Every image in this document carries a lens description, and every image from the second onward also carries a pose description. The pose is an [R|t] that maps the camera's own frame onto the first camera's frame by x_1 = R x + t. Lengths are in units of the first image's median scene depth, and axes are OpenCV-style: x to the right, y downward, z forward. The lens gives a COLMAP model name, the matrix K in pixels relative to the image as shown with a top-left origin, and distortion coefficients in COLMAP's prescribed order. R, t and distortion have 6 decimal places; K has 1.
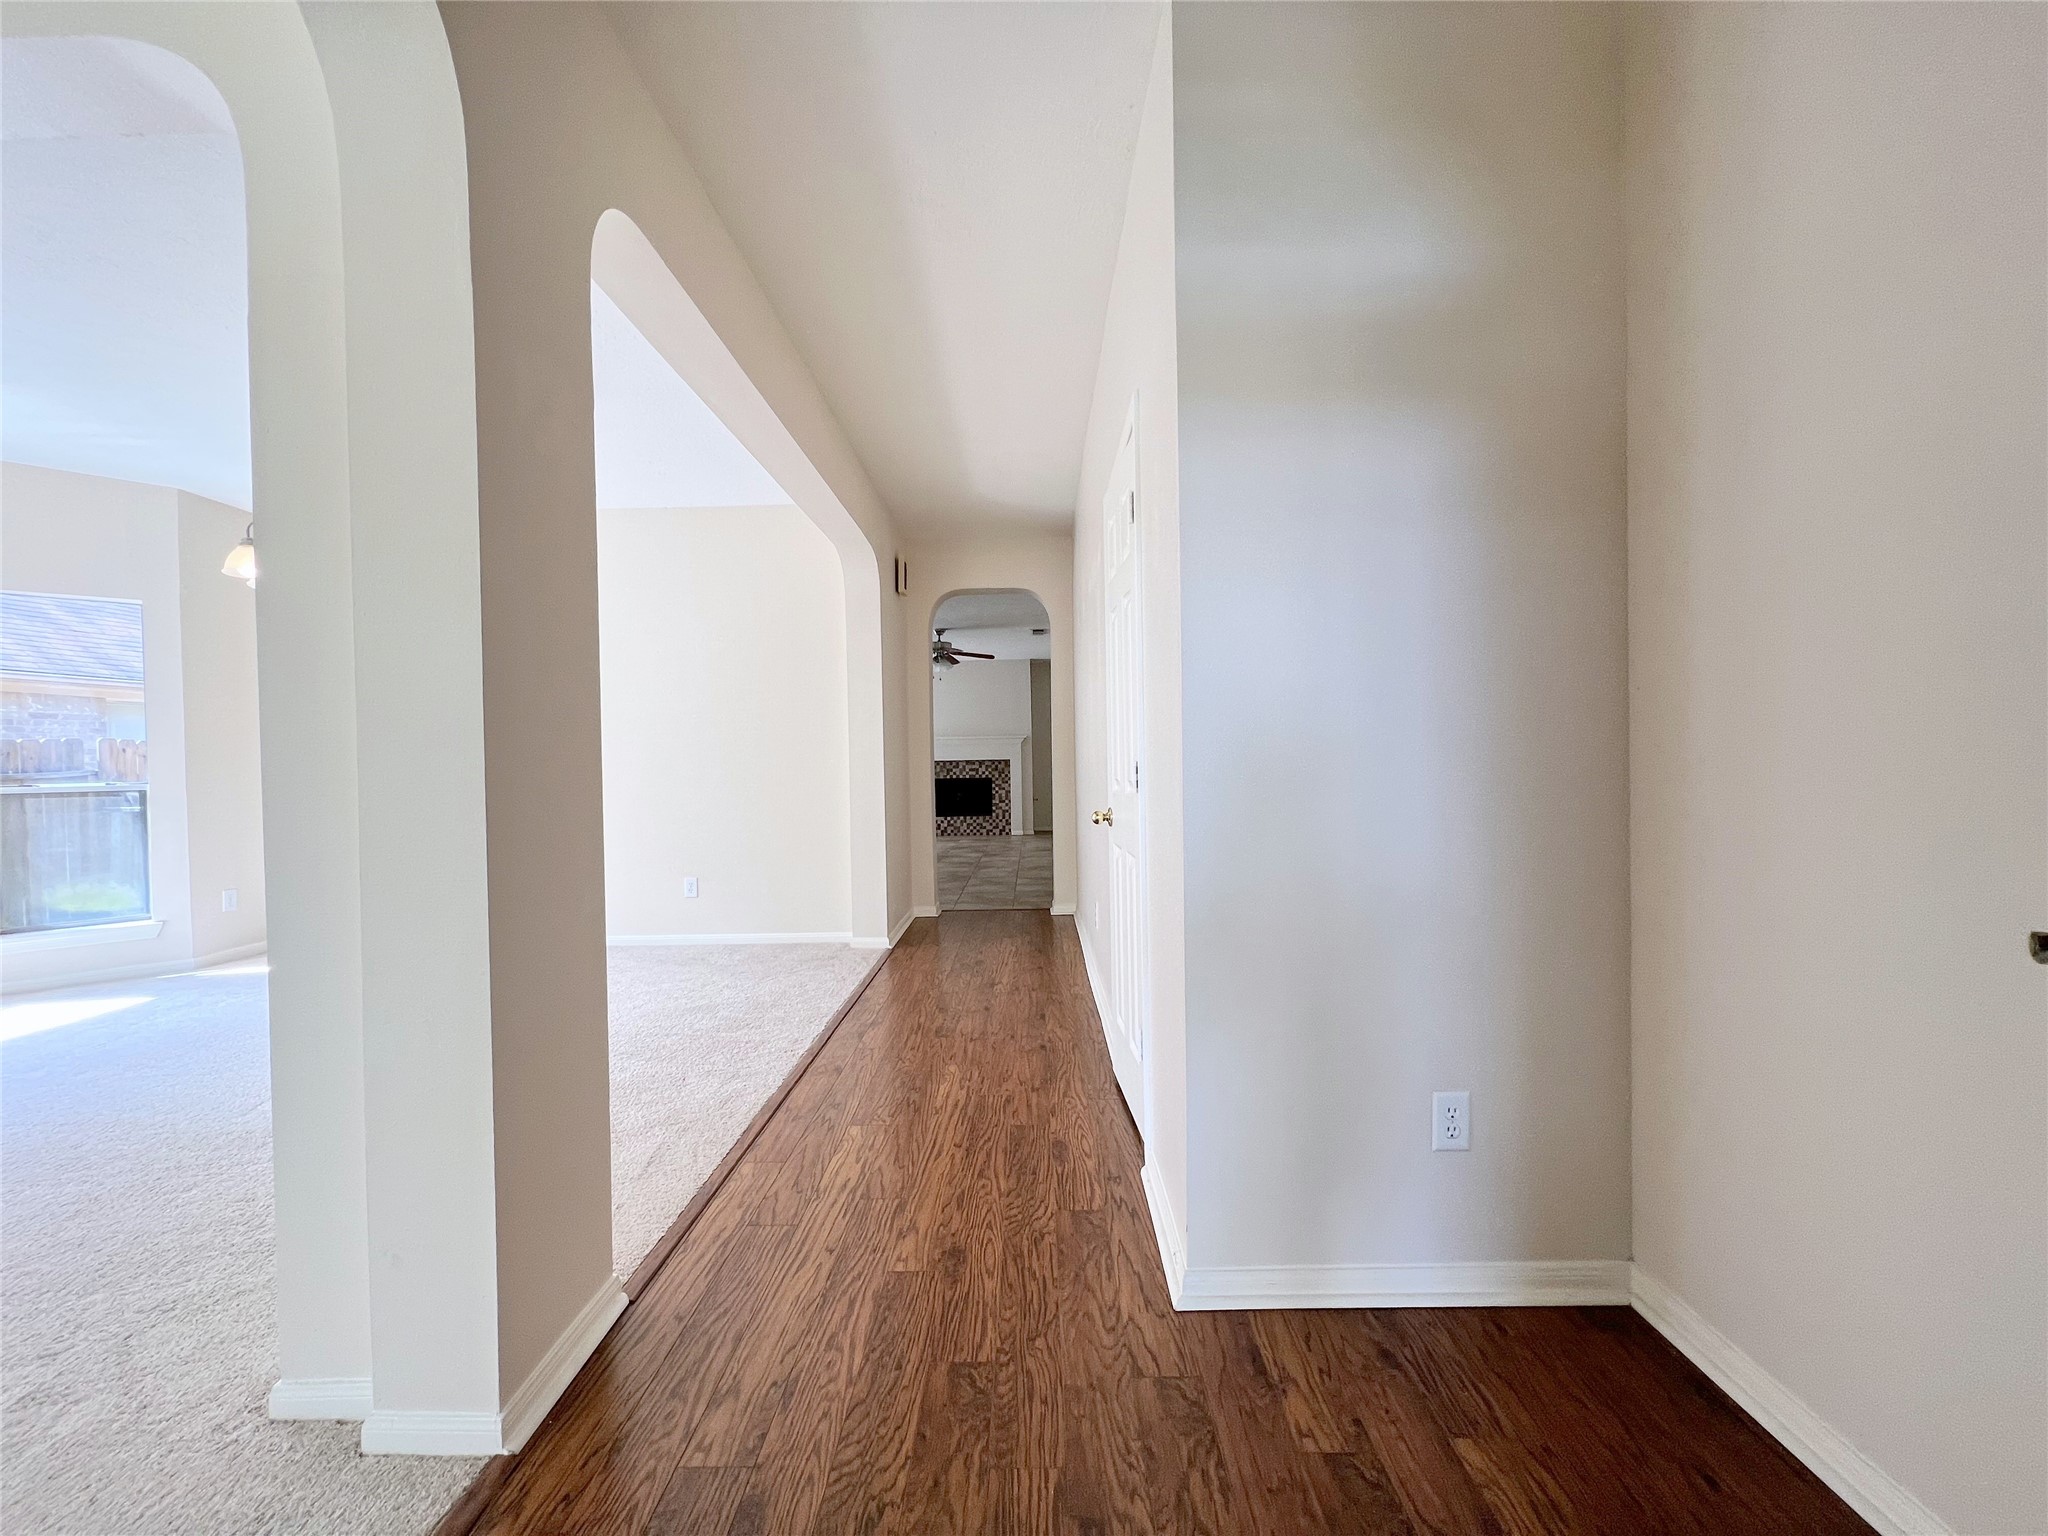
lens RADIAL K [[817.3, 0, 1027.1], [0, 817.3, 770.5], [0, 0, 1]] dist [-0.001208, 0.000363]
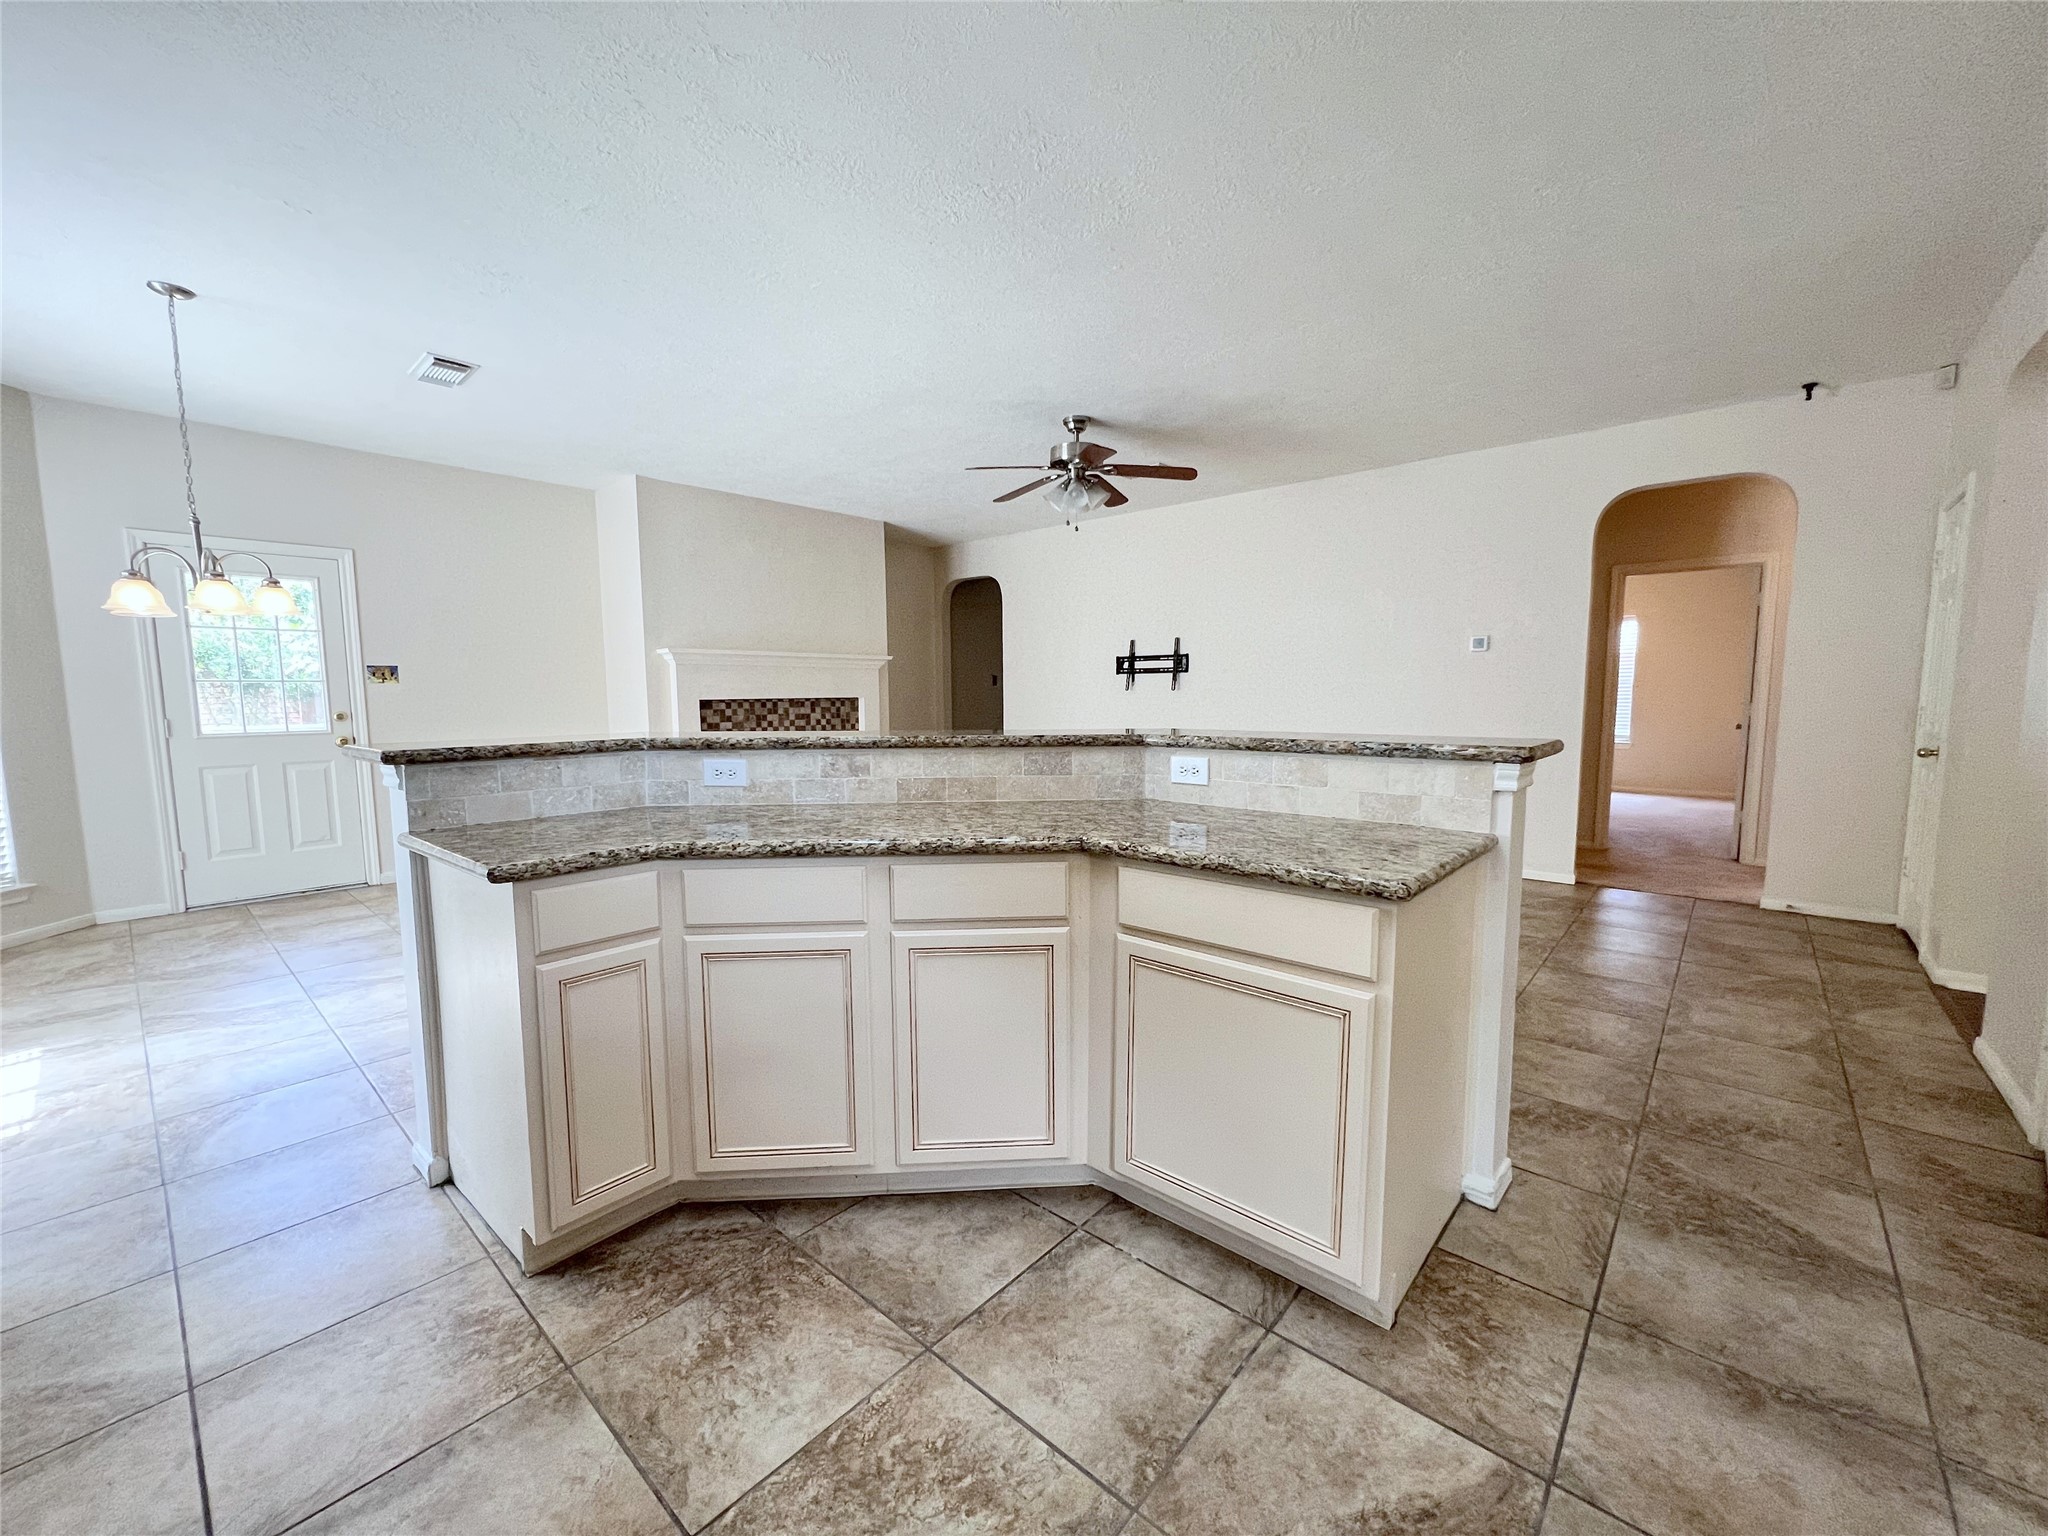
lens RADIAL K [[814.0, 0, 1026.8], [0, 814.0, 773.3], [0, 0, 1]] dist [-0.001315, 0.000064]
pose [[0.650534, -0.064253, 0.756754, -0.373667], [0.002910, 0.996618, 0.082117, -0.007190], [-0.759472, -0.051217, 0.648521, 0.543730]]
